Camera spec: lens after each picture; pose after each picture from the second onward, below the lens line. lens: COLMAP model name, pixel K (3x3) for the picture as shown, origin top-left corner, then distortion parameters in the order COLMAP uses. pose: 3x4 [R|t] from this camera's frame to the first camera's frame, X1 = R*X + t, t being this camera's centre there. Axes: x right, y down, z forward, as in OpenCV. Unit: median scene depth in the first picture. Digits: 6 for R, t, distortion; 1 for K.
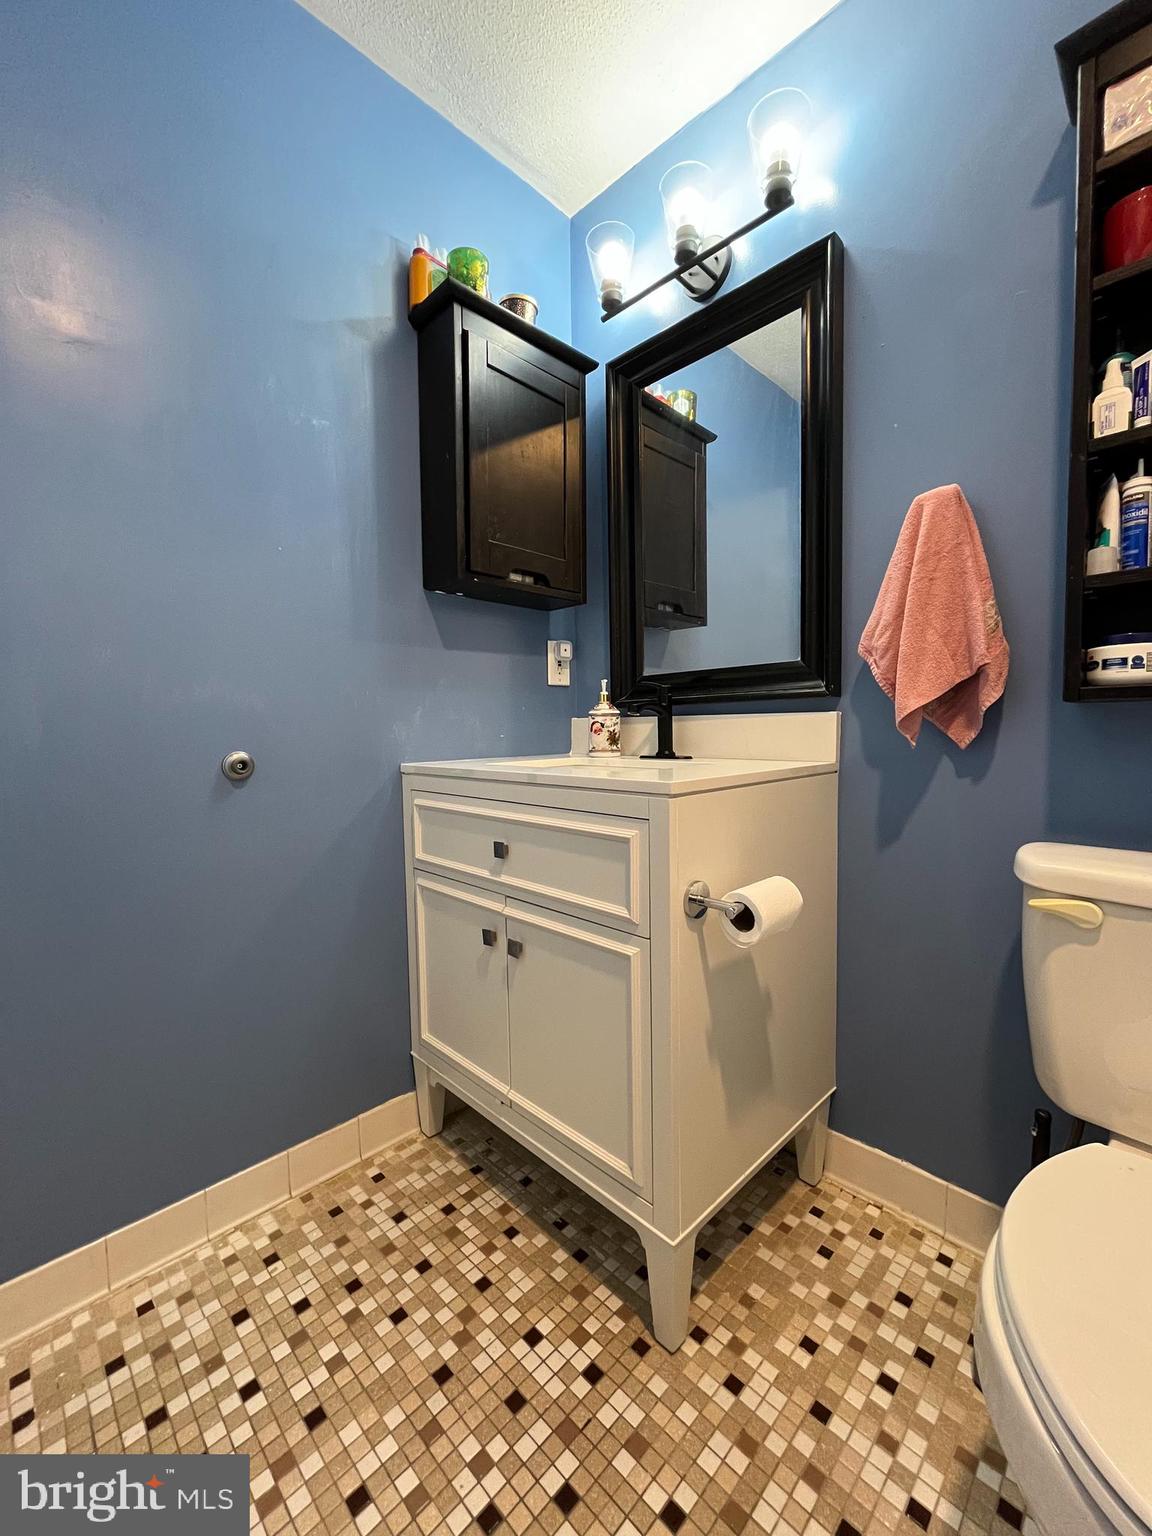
lens RADIAL K [[611.9, 0, 576.0], [0, 611.9, 768.0], [0, 0, 1]] dist [-0.000101, -0.000104]
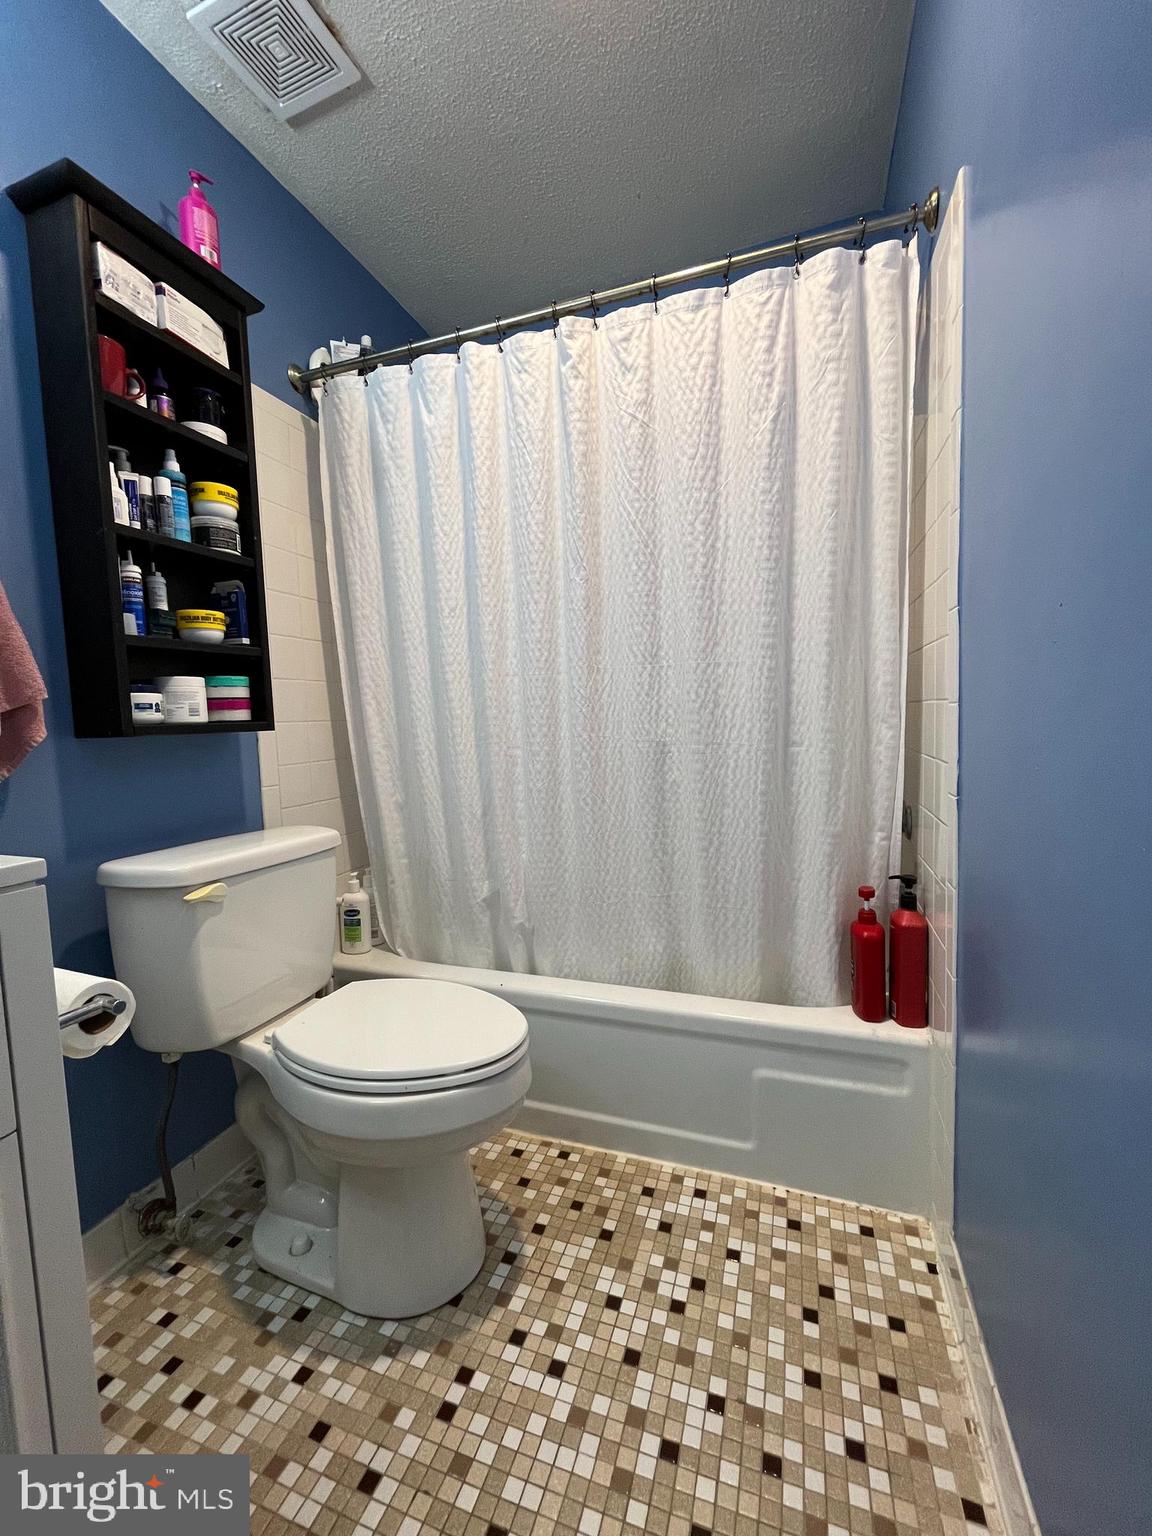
lens RADIAL K [[611.9, 0, 576.0], [0, 611.9, 768.0], [0, 0, 1]] dist [-0.000101, -0.000104]
pose [[-0.425630, -0.043303, 0.903861, -0.681835], [0.095979, 0.991060, 0.092677, -0.079464], [-0.899793, 0.126197, -0.417668, 0.762314]]
